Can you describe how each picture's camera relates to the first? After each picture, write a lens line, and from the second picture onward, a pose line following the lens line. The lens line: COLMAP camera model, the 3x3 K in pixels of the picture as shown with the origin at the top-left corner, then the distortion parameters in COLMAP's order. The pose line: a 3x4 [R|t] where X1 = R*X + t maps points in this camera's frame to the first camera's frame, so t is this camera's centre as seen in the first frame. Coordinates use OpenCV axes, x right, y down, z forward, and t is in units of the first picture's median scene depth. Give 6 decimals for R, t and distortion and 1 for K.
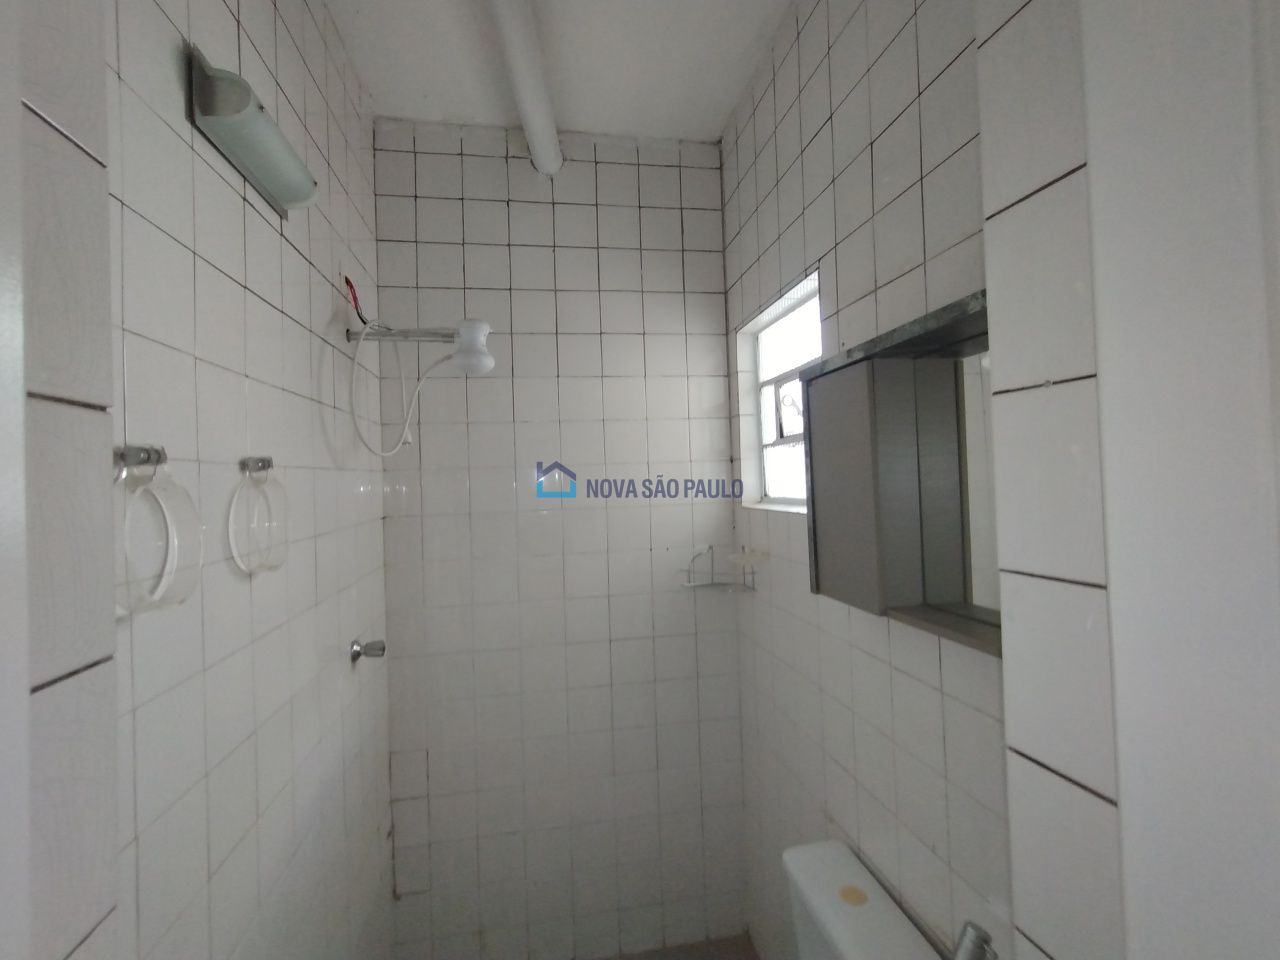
lens RADIAL K [[578.7, 0, 639.2], [0, 578.7, 472.0], [0, 0, 1]] dist [0.001673, 0.000260]
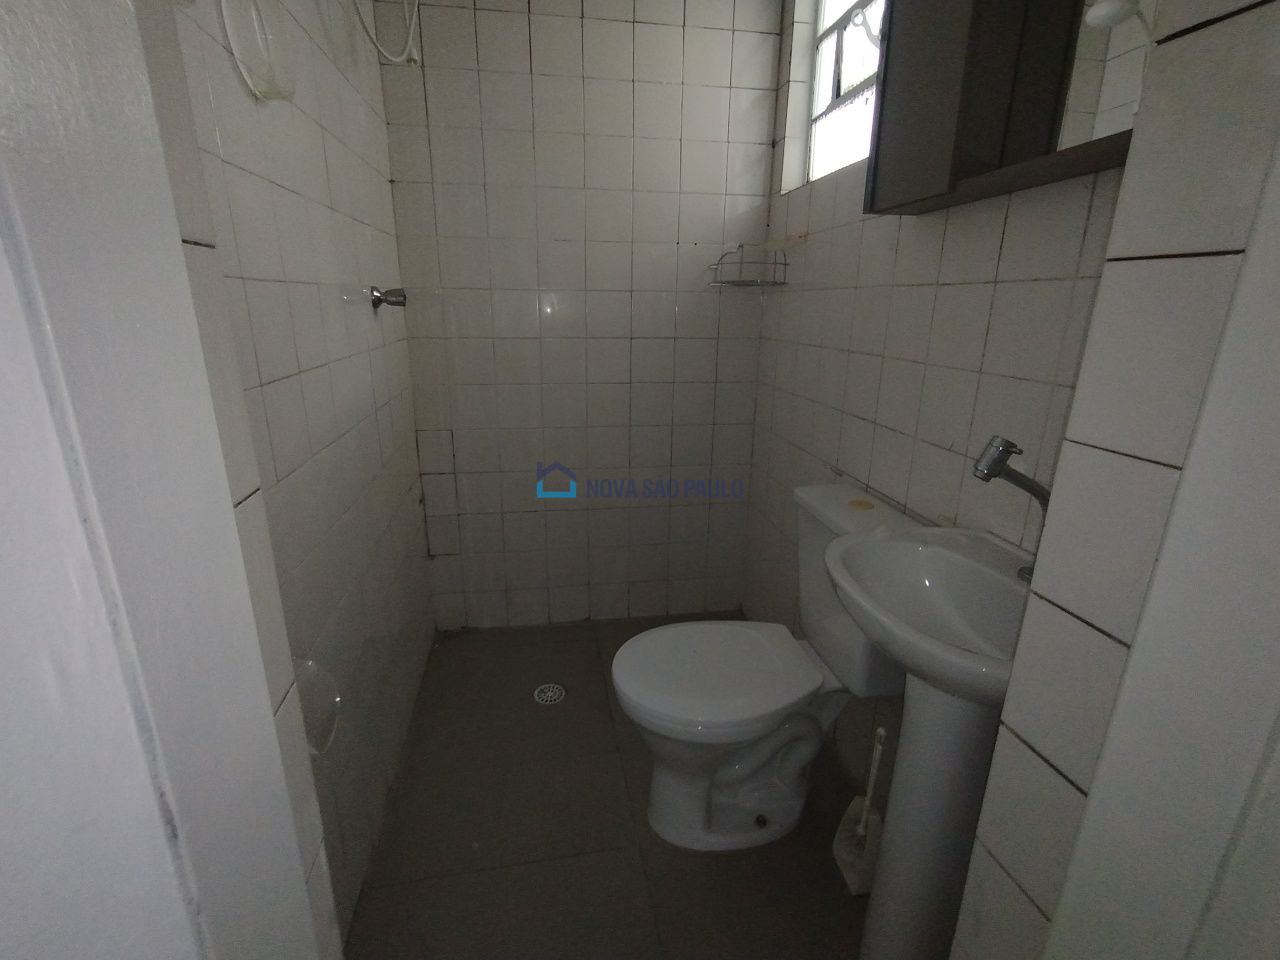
lens RADIAL K [[578.7, 0, 639.2], [0, 578.7, 472.0], [0, 0, 1]] dist [0.001673, 0.000260]
pose [[0.998943, 0.045813, 0.003707, -0.031285], [-0.044865, 0.954402, 0.295134, 0.231416], [0.009983, -0.294989, 0.955449, -0.008834]]
